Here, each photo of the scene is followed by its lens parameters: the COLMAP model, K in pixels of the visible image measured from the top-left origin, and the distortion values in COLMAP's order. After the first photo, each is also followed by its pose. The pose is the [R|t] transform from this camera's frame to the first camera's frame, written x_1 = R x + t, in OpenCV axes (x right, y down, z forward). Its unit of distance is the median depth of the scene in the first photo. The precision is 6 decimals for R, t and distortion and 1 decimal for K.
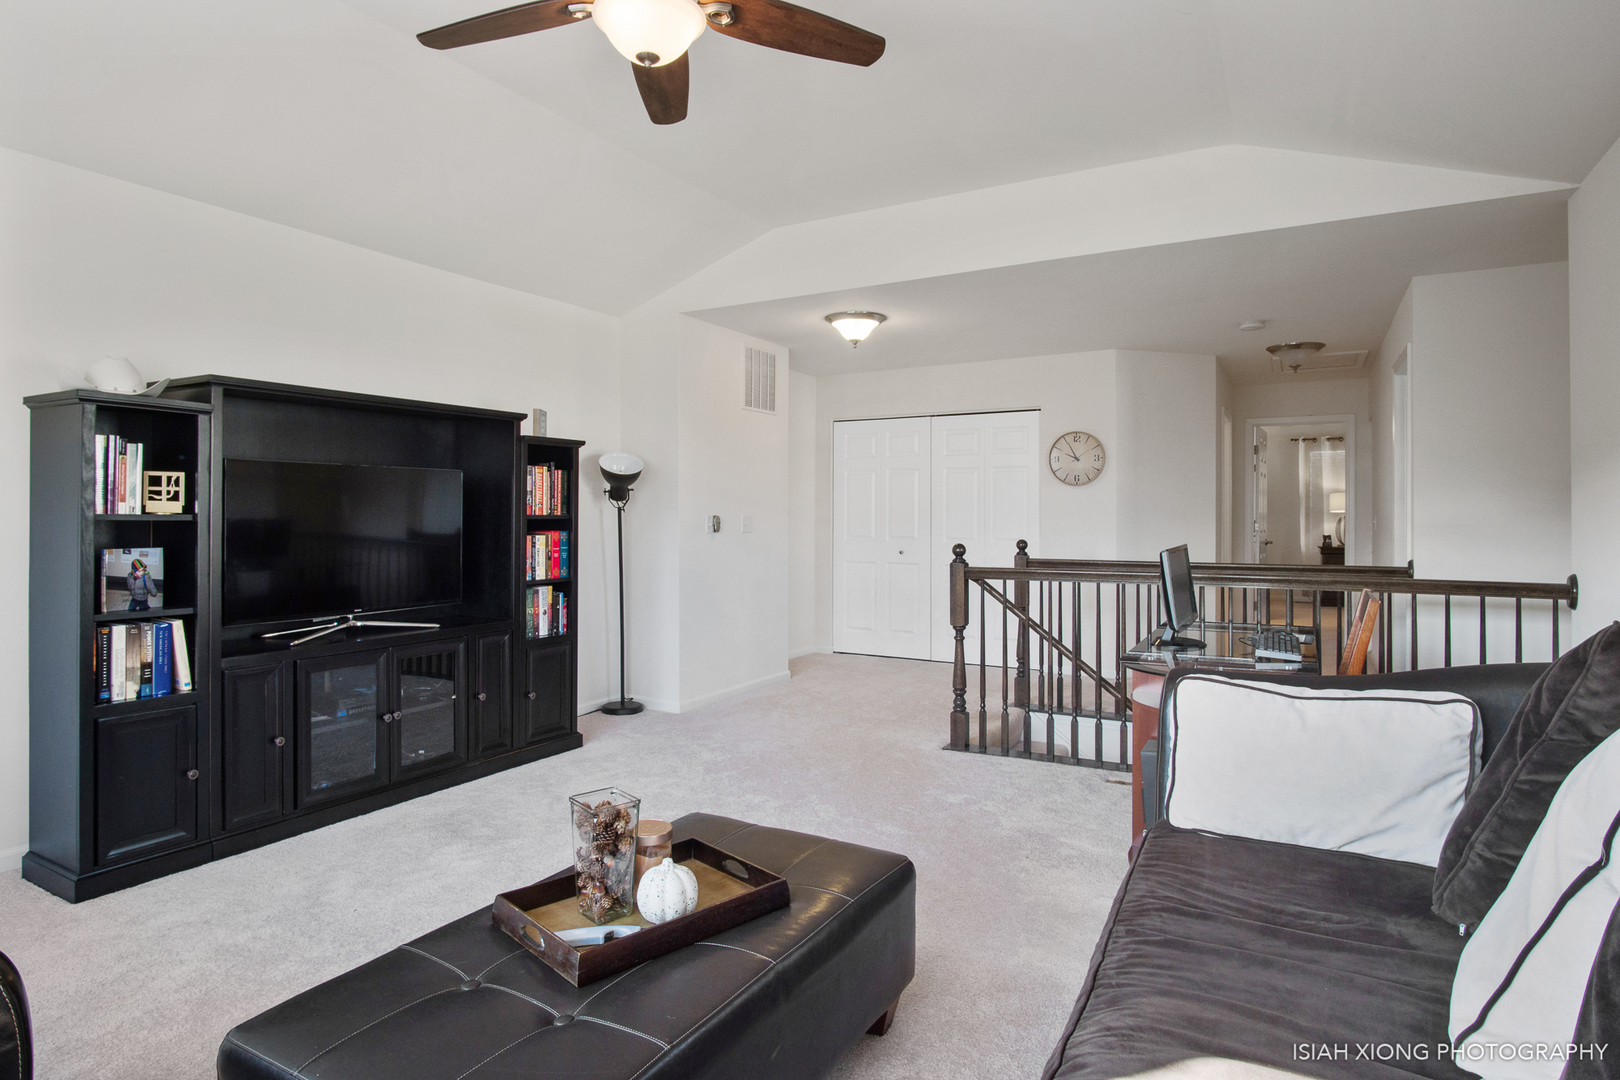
lens RADIAL K [[884.8, 0, 803.1], [0, 884.8, 533.0], [0, 0, 1]] dist [-0.031440, 0.000141]
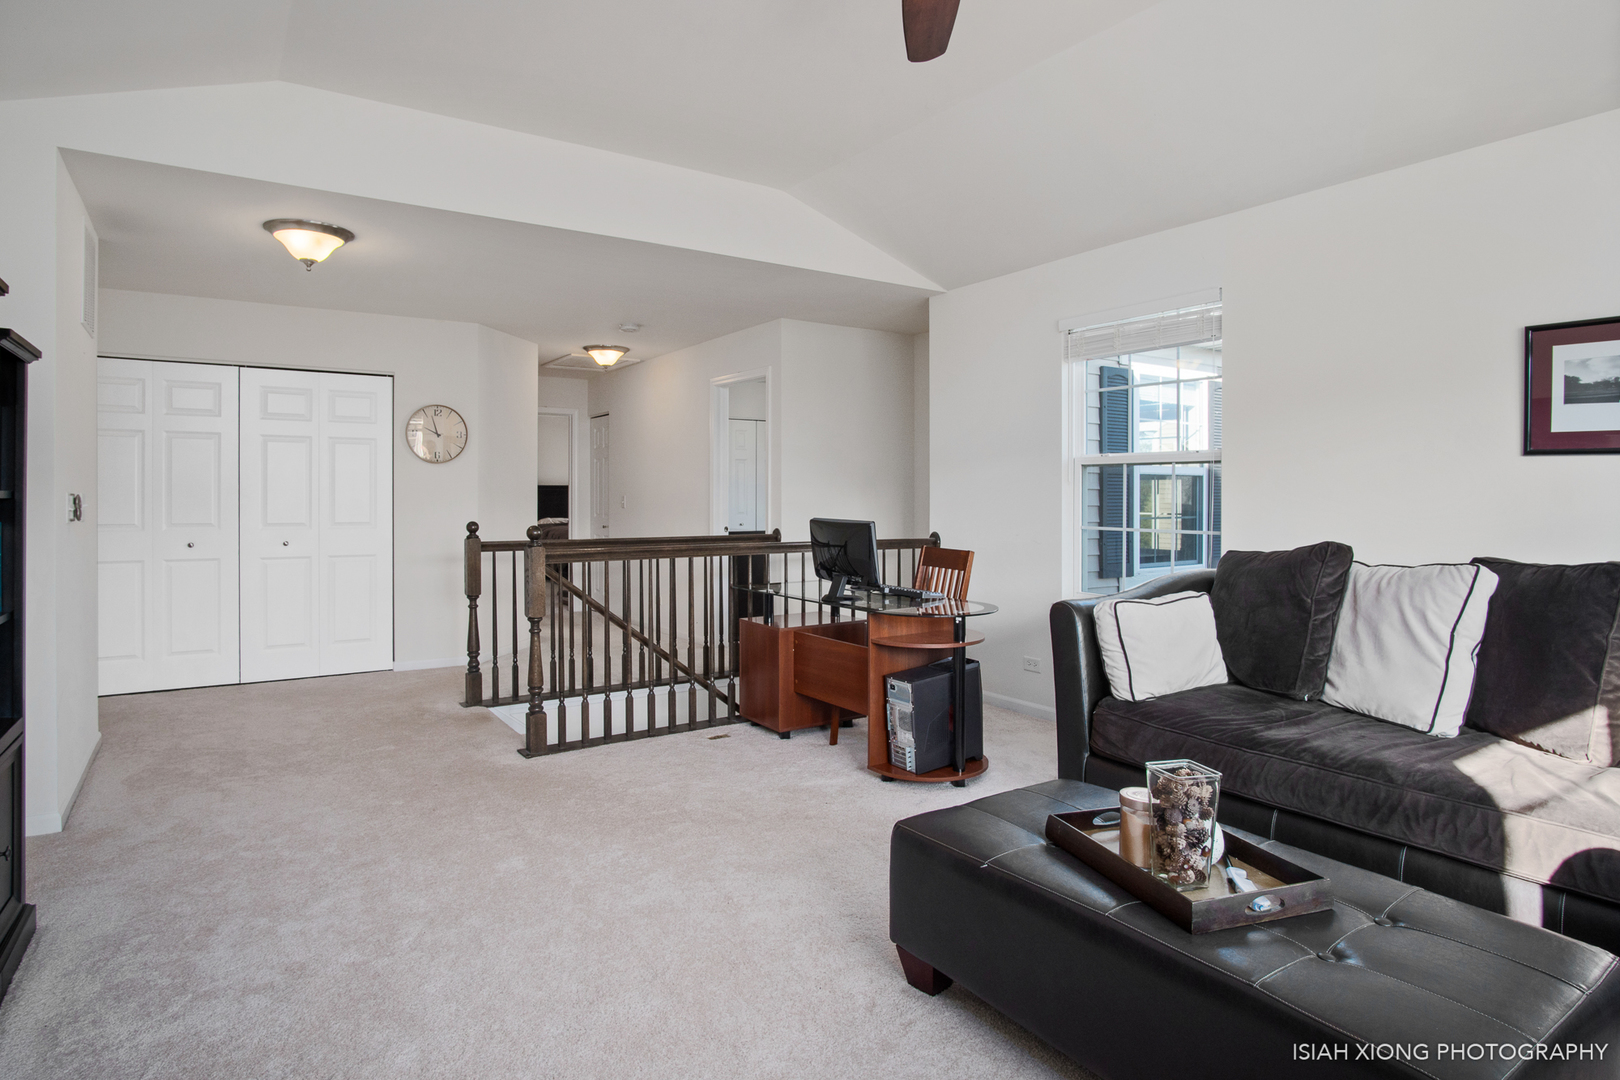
lens RADIAL K [[884.8, 0, 803.2], [0, 884.8, 525.0], [0, 0, 1]] dist [-0.031440, 0.000141]
pose [[0.452610, -0.027758, 0.891276, -0.495538], [0.019047, 0.999588, 0.021458, -0.002272], [-0.891505, 0.007264, 0.452952, 0.353167]]
